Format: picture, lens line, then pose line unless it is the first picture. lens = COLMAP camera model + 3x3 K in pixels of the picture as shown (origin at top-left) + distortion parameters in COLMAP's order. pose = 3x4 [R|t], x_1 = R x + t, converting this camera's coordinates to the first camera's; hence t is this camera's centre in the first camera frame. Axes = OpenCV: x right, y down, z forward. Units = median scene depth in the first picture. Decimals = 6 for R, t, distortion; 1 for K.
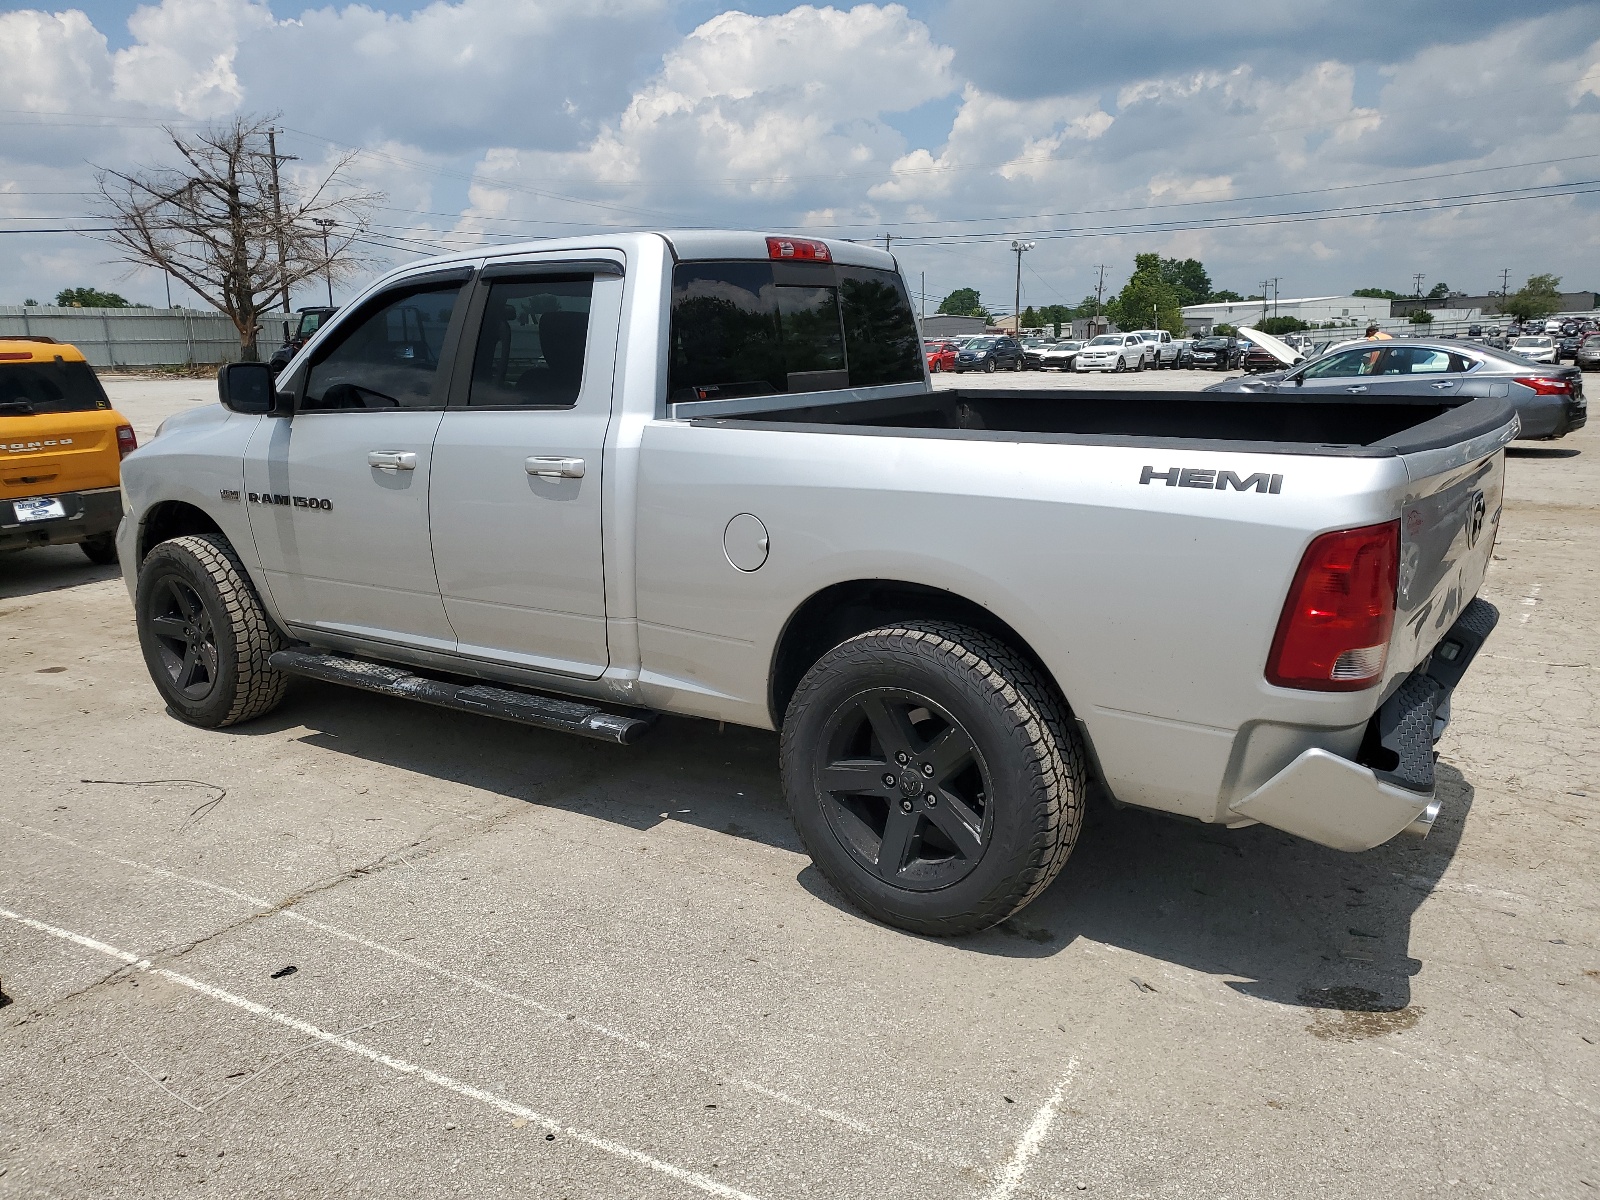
lens RADIAL K [[1224.8, 0, 801.8], [0, 1224.8, 640.3], [0, 0, 1]] dist [0.001614, -0.001099]
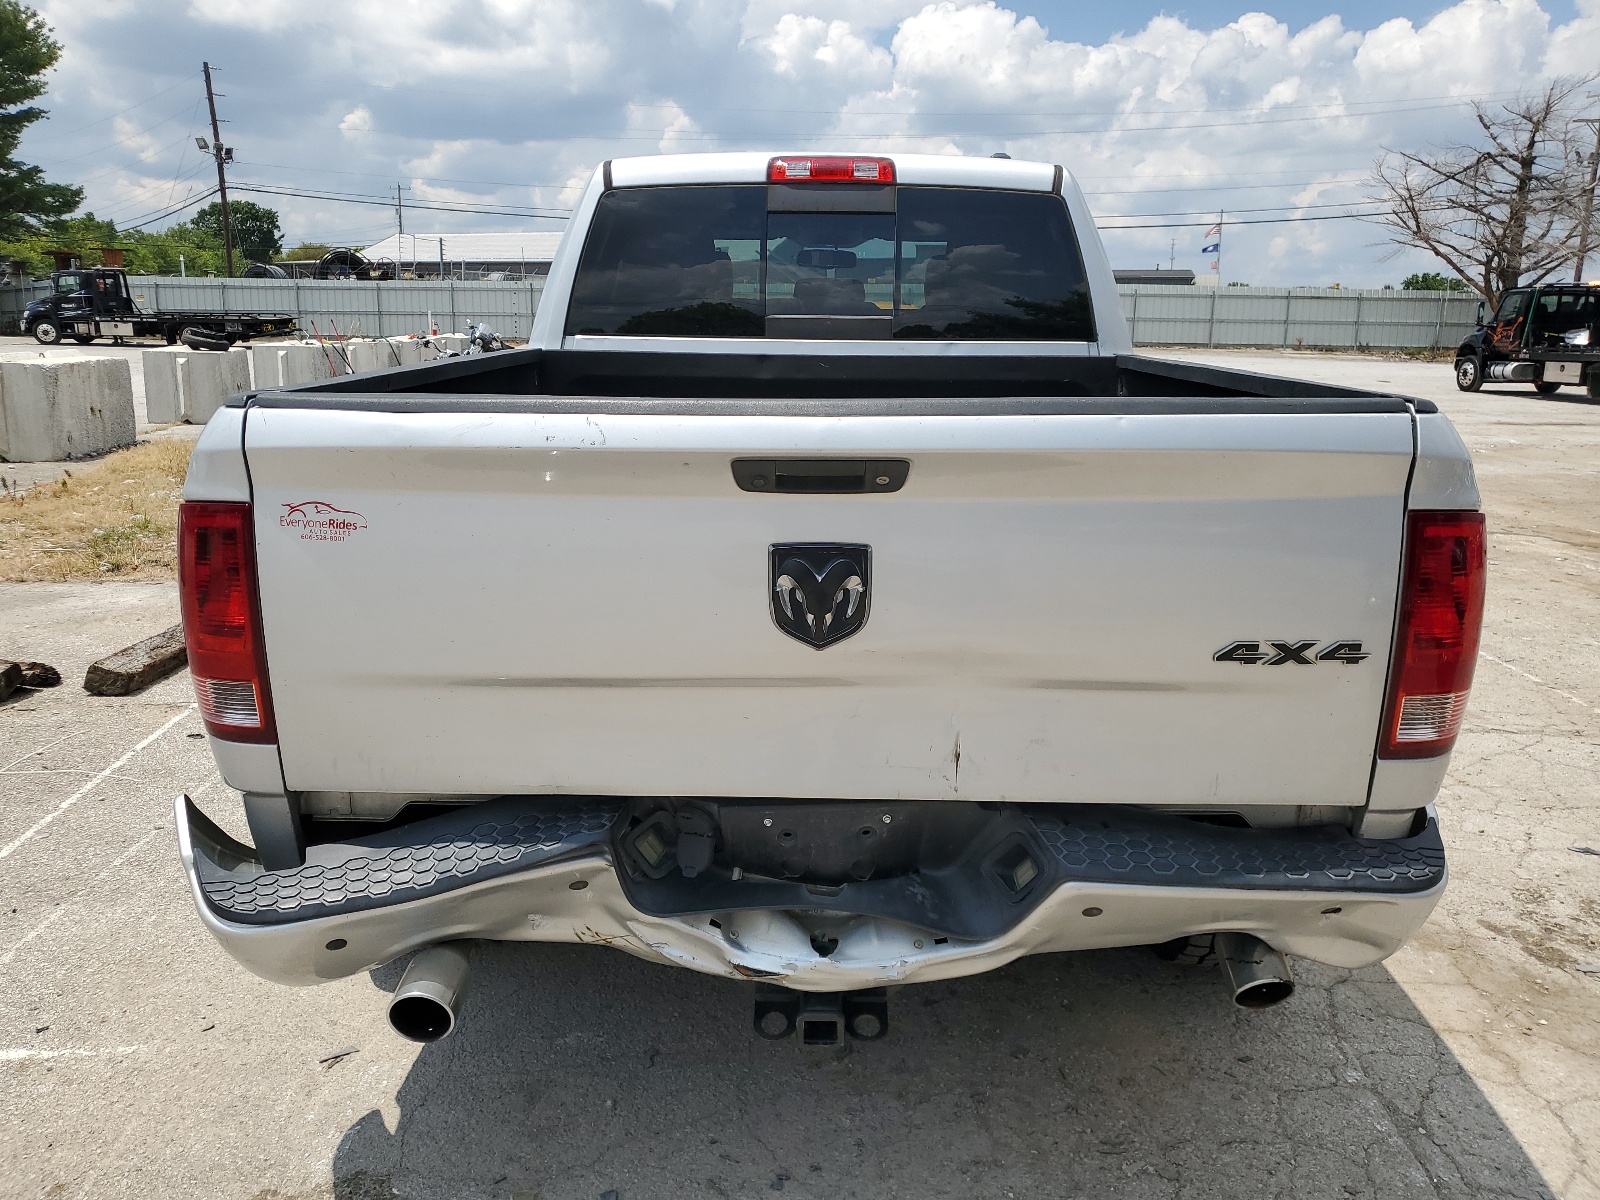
lens RADIAL K [[1265.1, 0, 800.0], [0, 1265.1, 600.0], [0, 0, 1]] dist [0.011574, -0.005053]
pose [[0.559337, 0.197013, -0.805188, 0.065813], [-0.219417, 0.971888, 0.085379, -0.008881], [0.799373, 0.128916, 0.586841, 0.045219]]
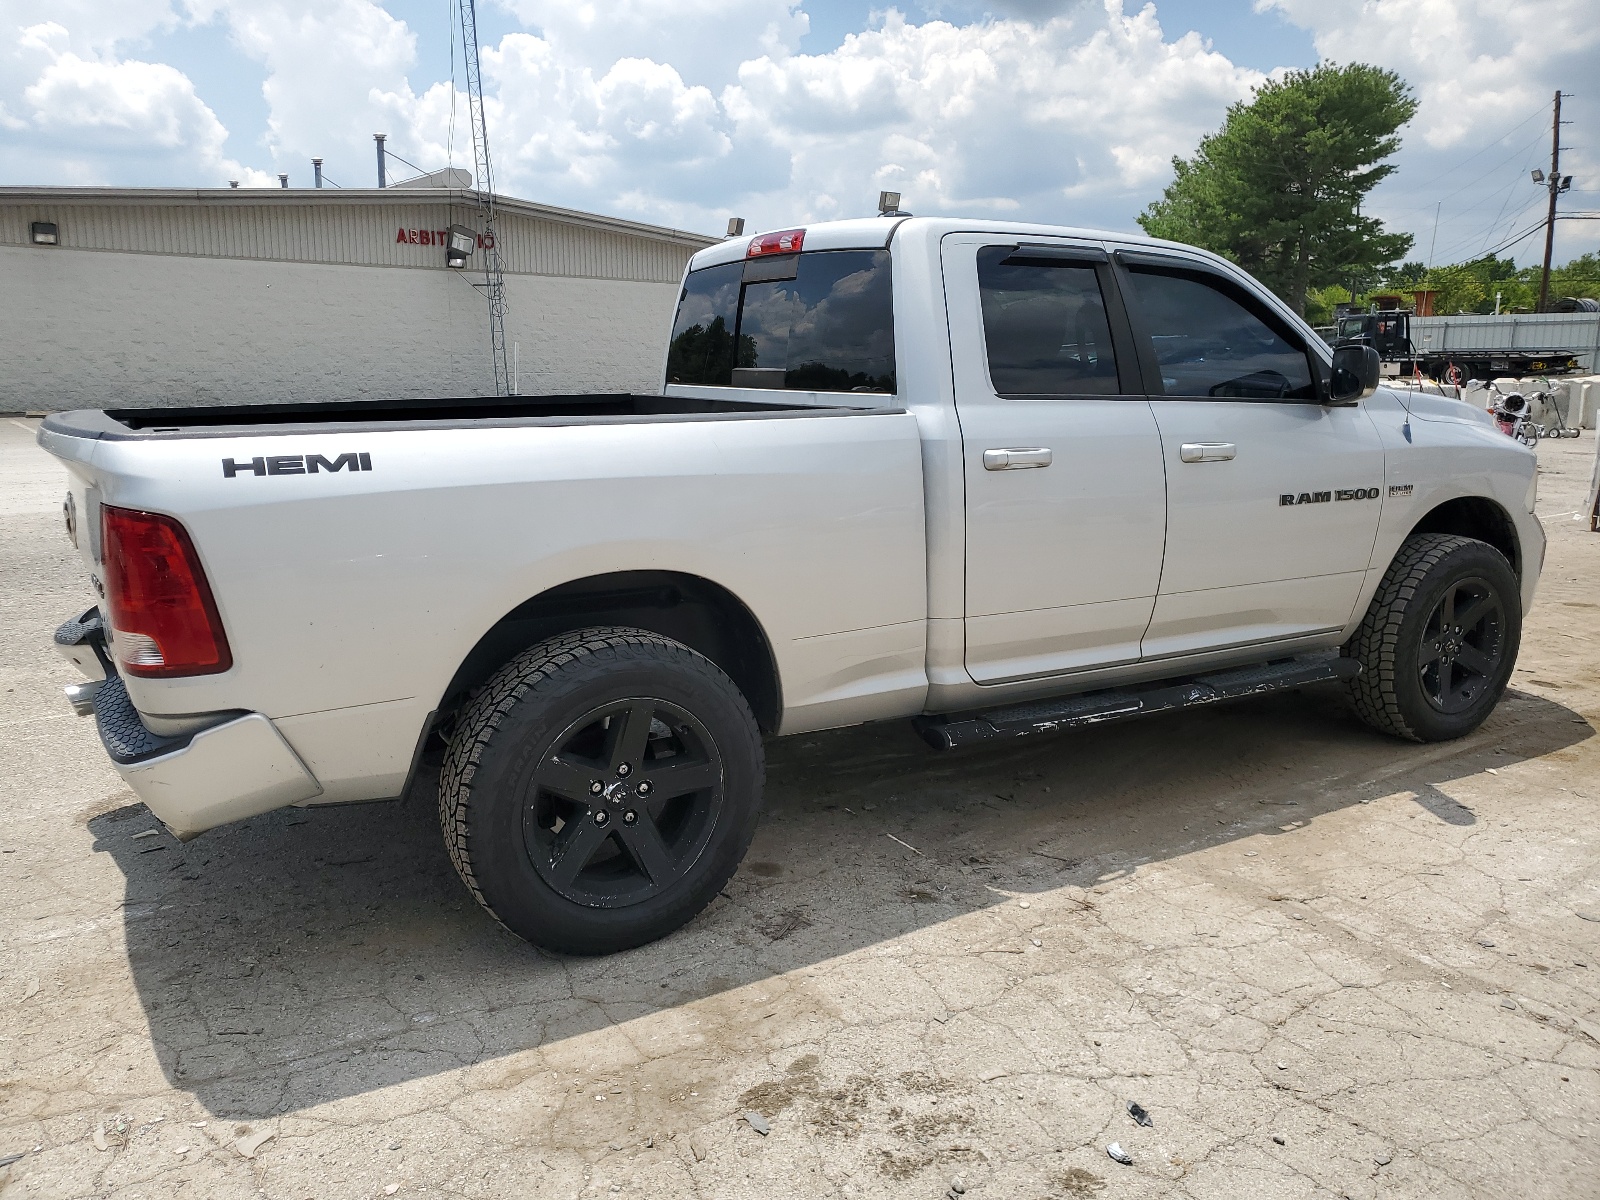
lens RADIAL K [[1227.9, 0, 735.8], [0, 1227.9, 599.2], [0, 0, 1]] dist [0.009320, 0.002708]
pose [[-0.419711, 0.190621, -0.887416, 0.082900], [-0.206061, 0.932159, 0.297690, -0.030029], [0.883958, 0.307805, -0.351957, 0.124597]]
